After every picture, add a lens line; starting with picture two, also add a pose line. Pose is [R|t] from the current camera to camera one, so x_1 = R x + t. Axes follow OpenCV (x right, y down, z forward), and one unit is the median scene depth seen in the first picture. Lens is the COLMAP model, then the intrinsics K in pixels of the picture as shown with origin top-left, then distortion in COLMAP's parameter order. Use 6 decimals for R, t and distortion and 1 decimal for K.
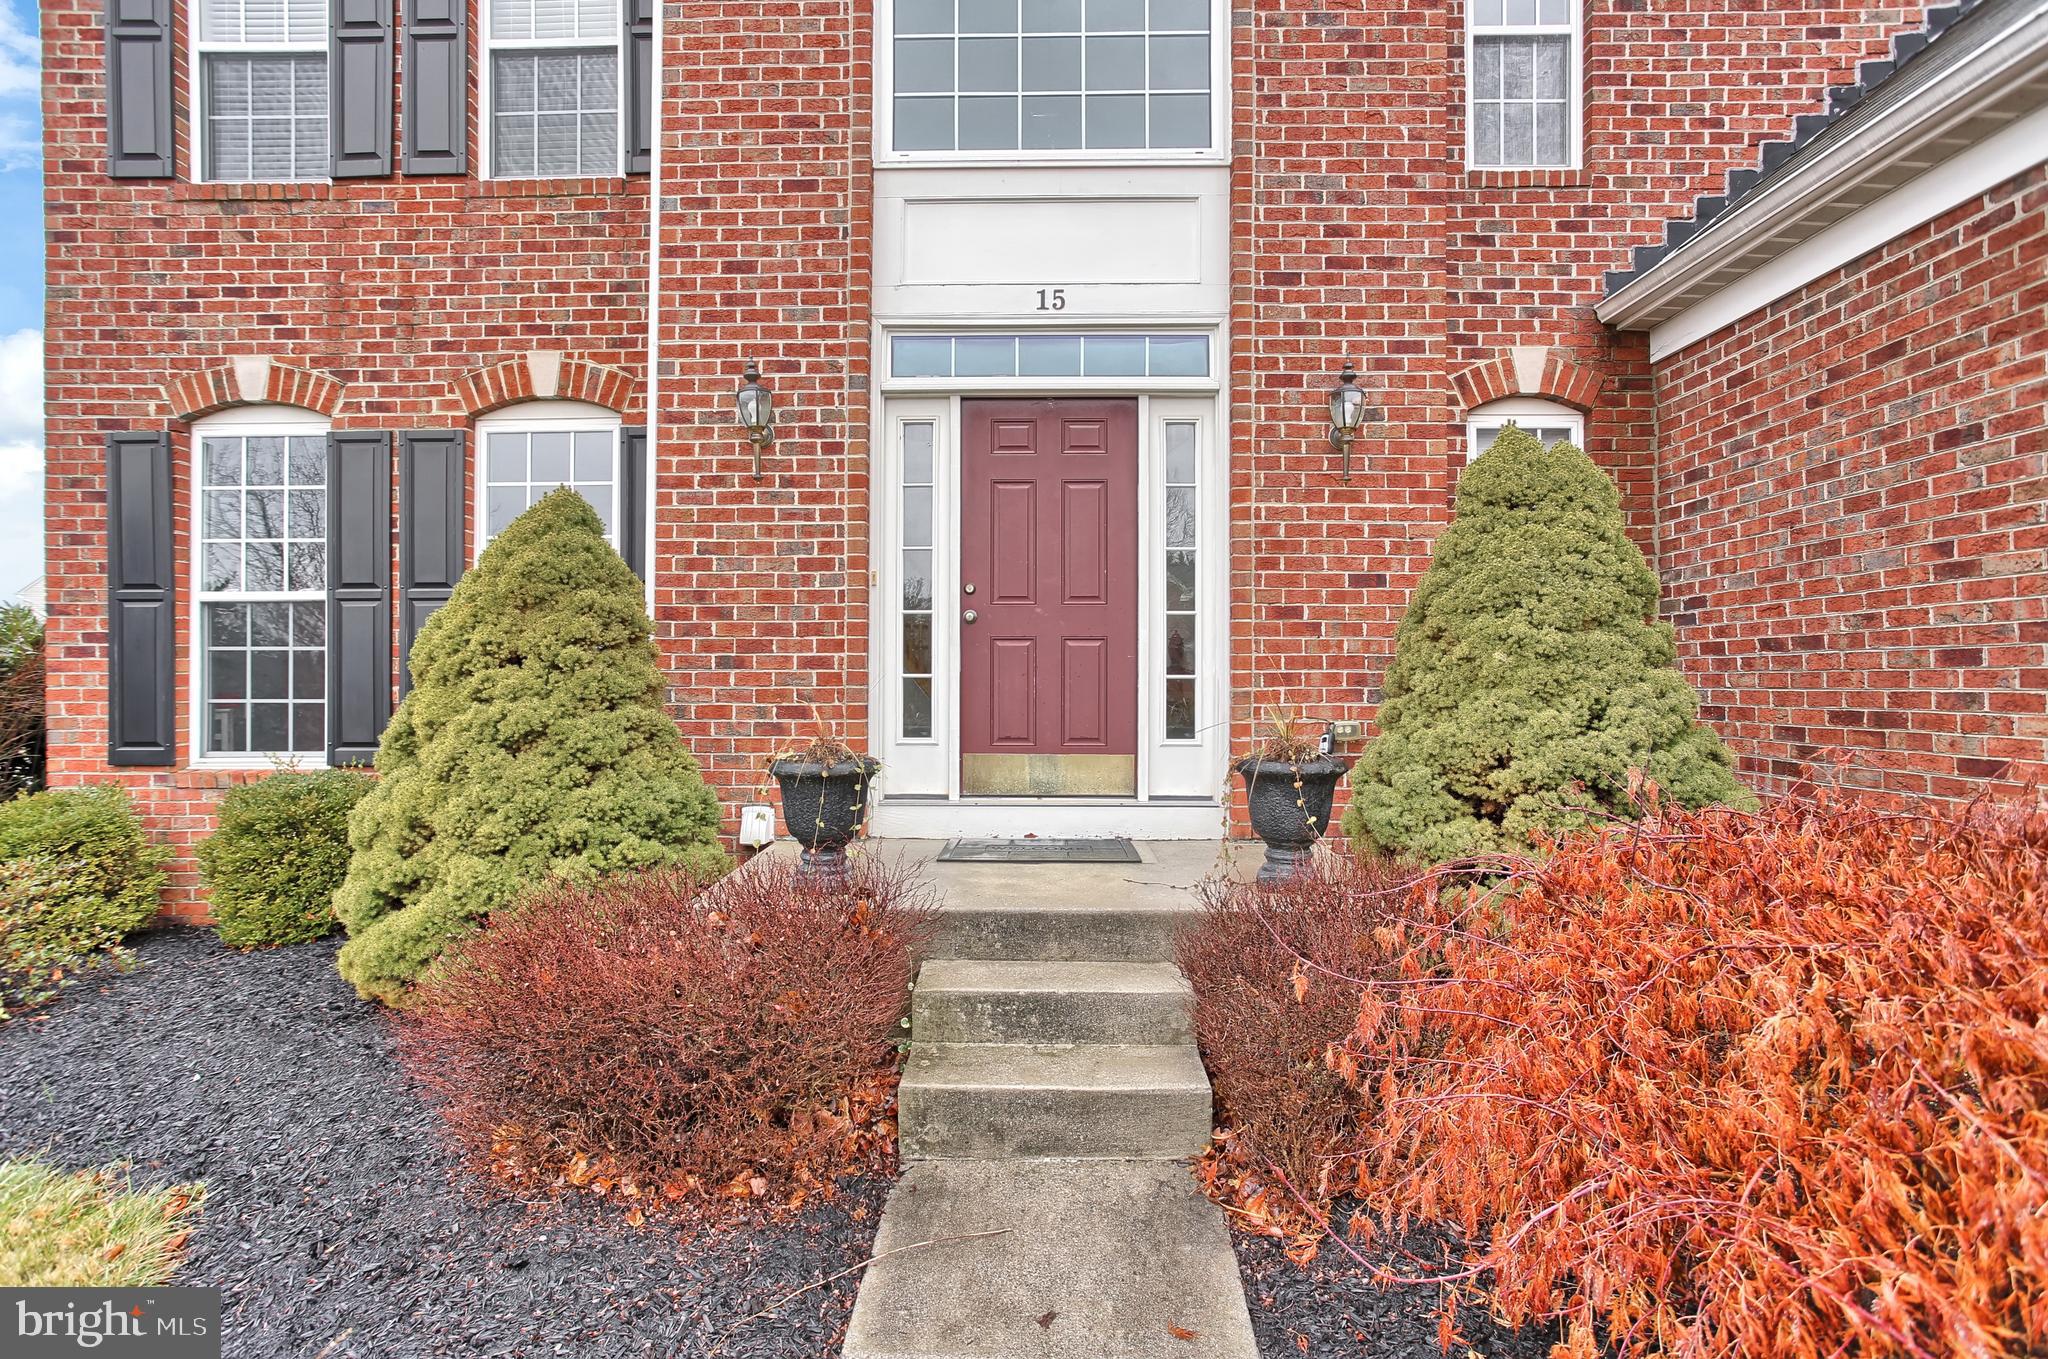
lens RADIAL K [[984.4, 0, 1021.3], [0, 984.4, 674.0], [0, 0, 1]] dist [-0.052444, 0.031723]
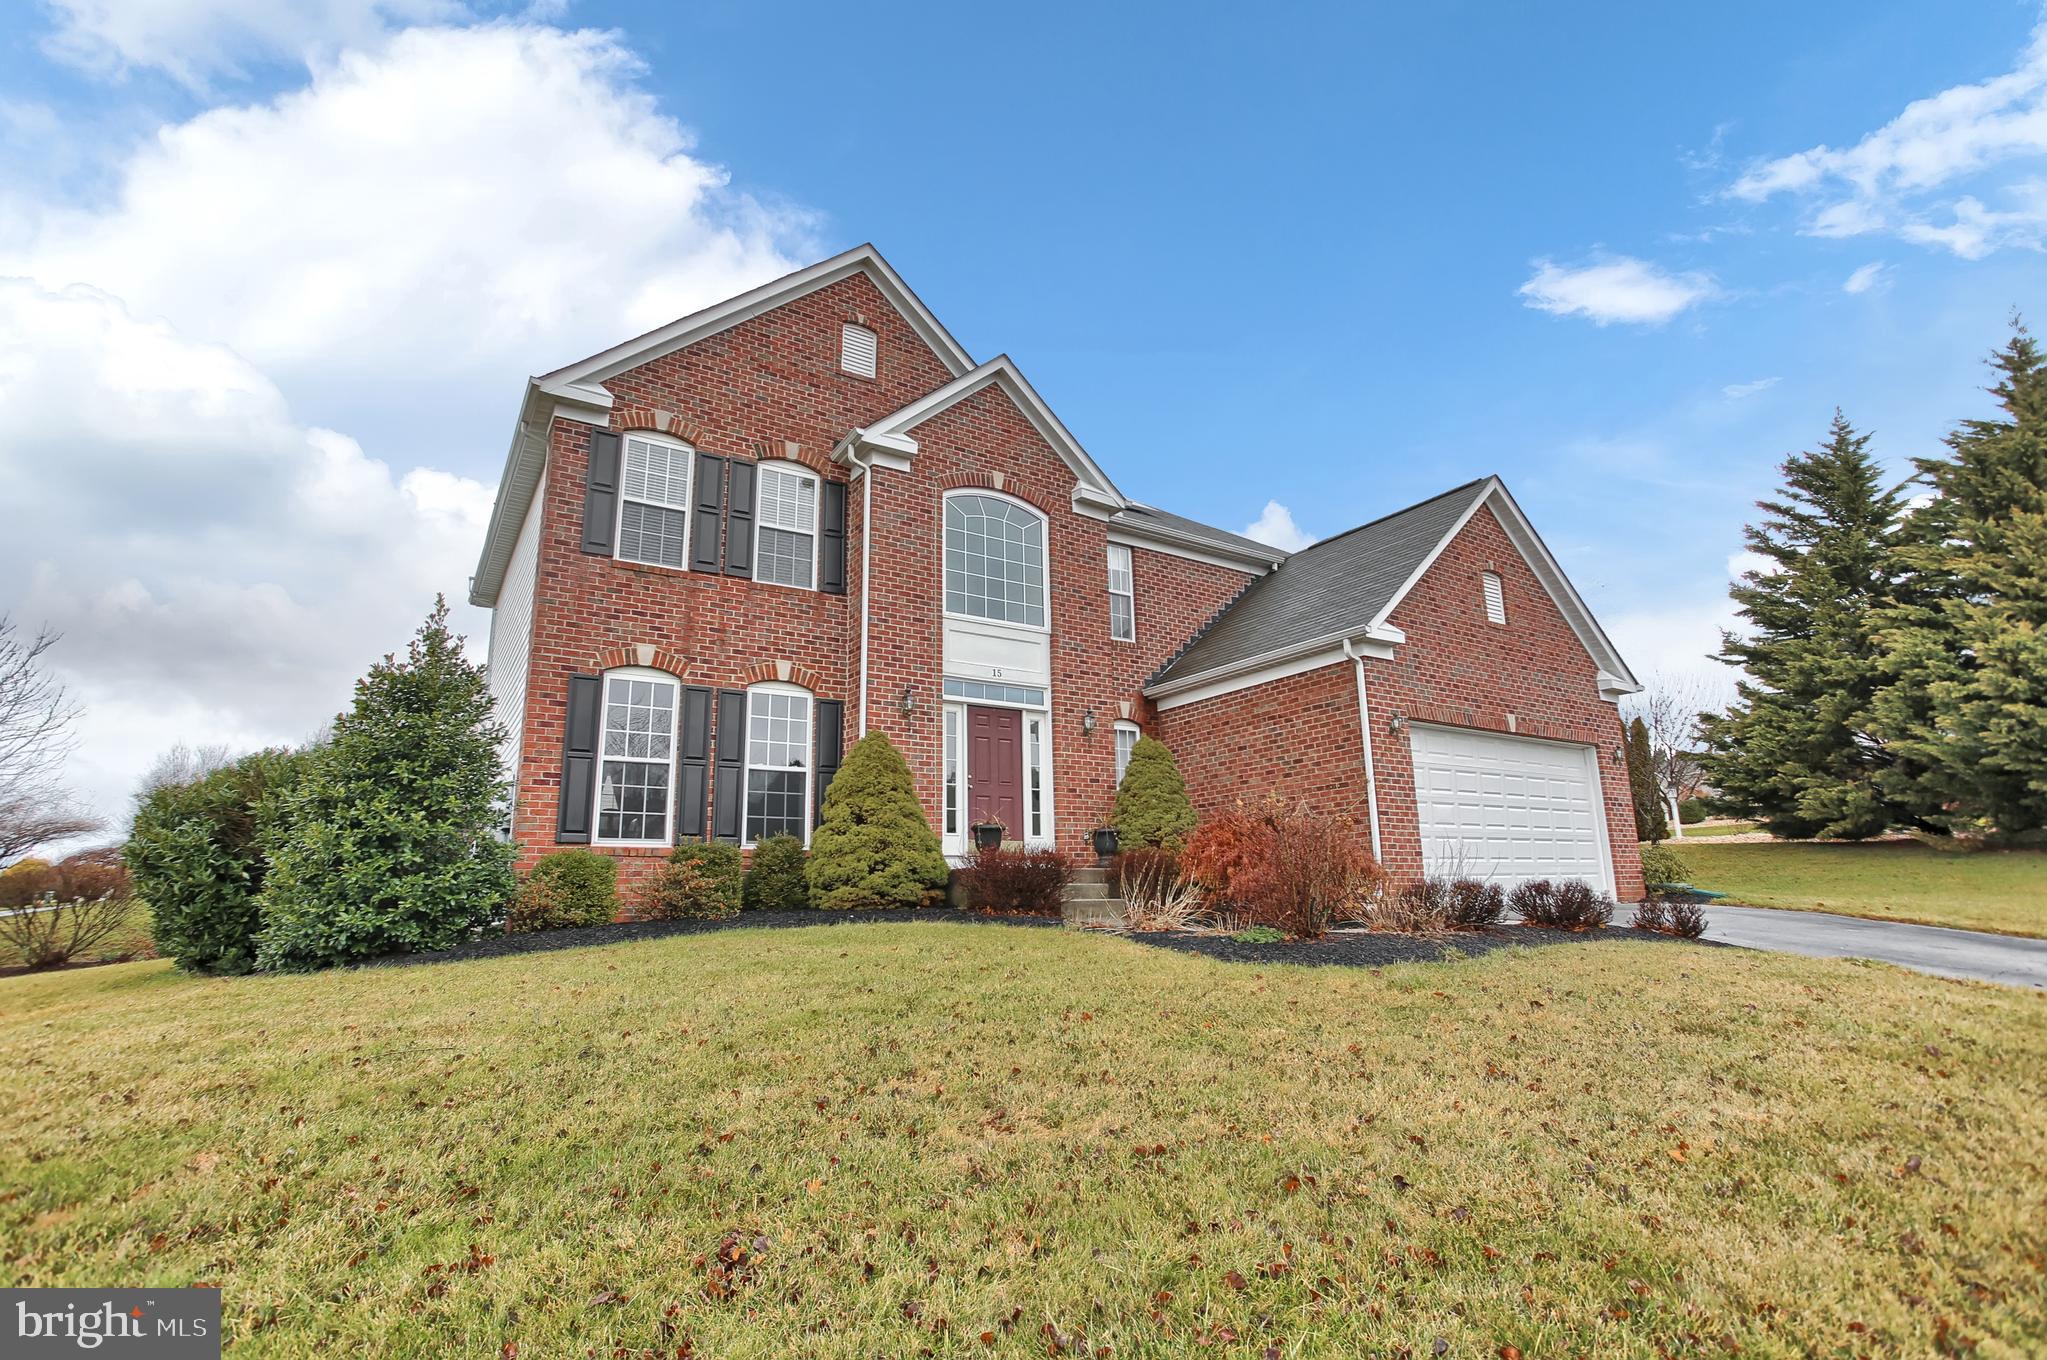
lens RADIAL K [[984.9, 0, 1023.5], [0, 984.9, 680.0], [0, 0, 1]] dist [-0.045625, 0.026808]
pose [[0.828423, 0.110949, 0.549004, -1.286844], [0.016589, 0.974894, -0.222049, 0.227510], [-0.559857, 0.193058, 0.805785, -1.146576]]
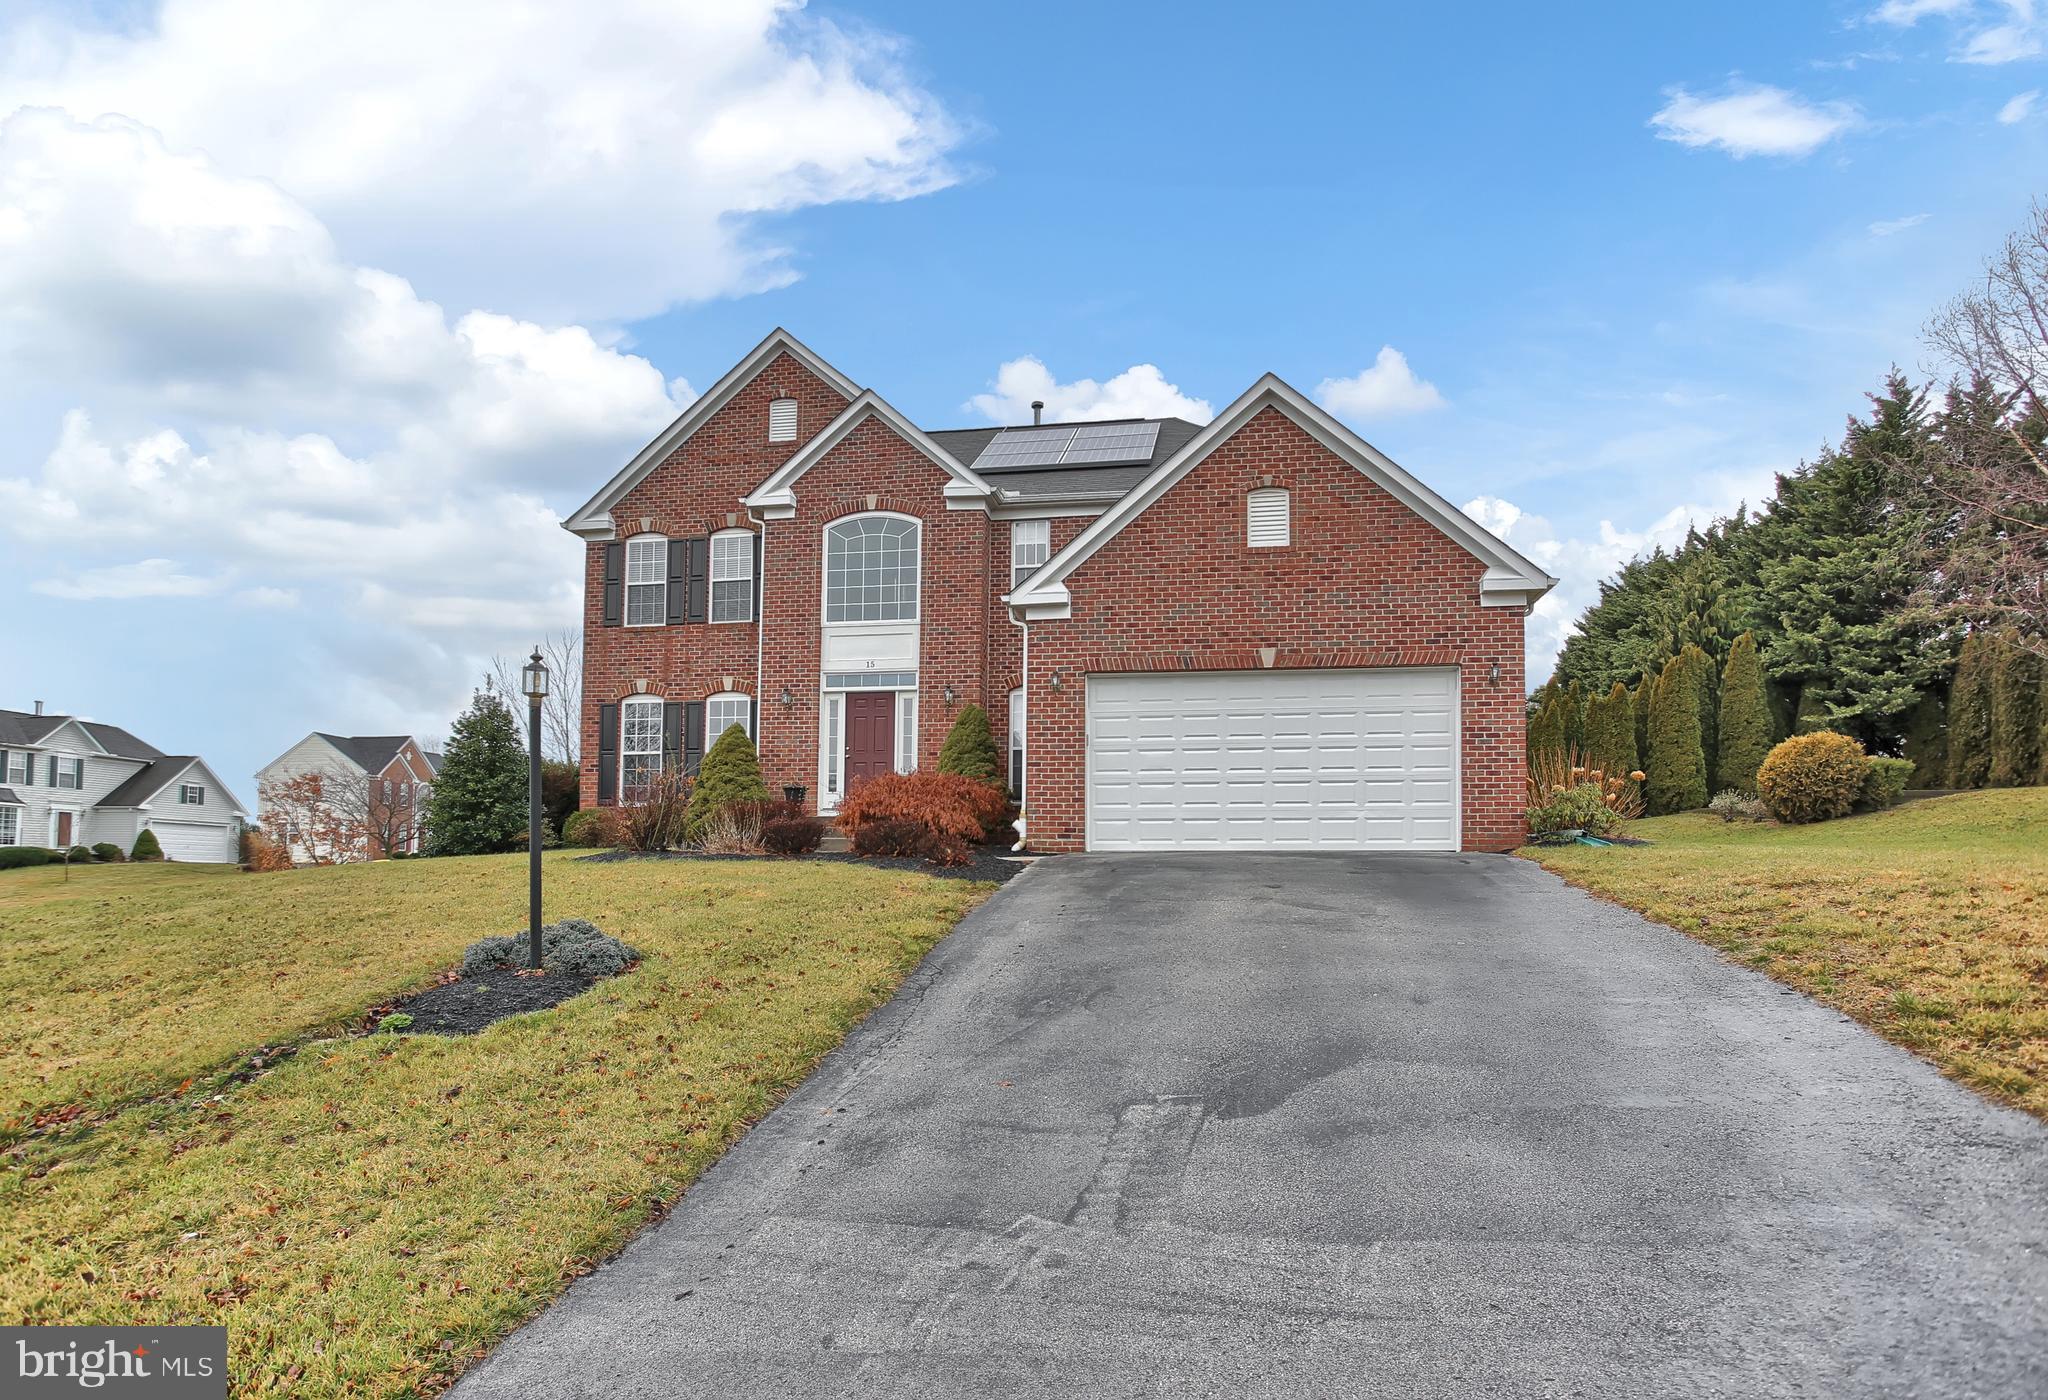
lens RADIAL K [[1179.0, 0, 990.9], [0, 1179.0, 827.6], [0, 0, 1]] dist [-0.002276, -0.000251]
pose [[0.984383, 0.004671, -0.175980, 1.067876], [-0.013440, 0.998724, -0.048670, 0.349449], [0.175528, 0.050275, 0.983190, -2.693381]]
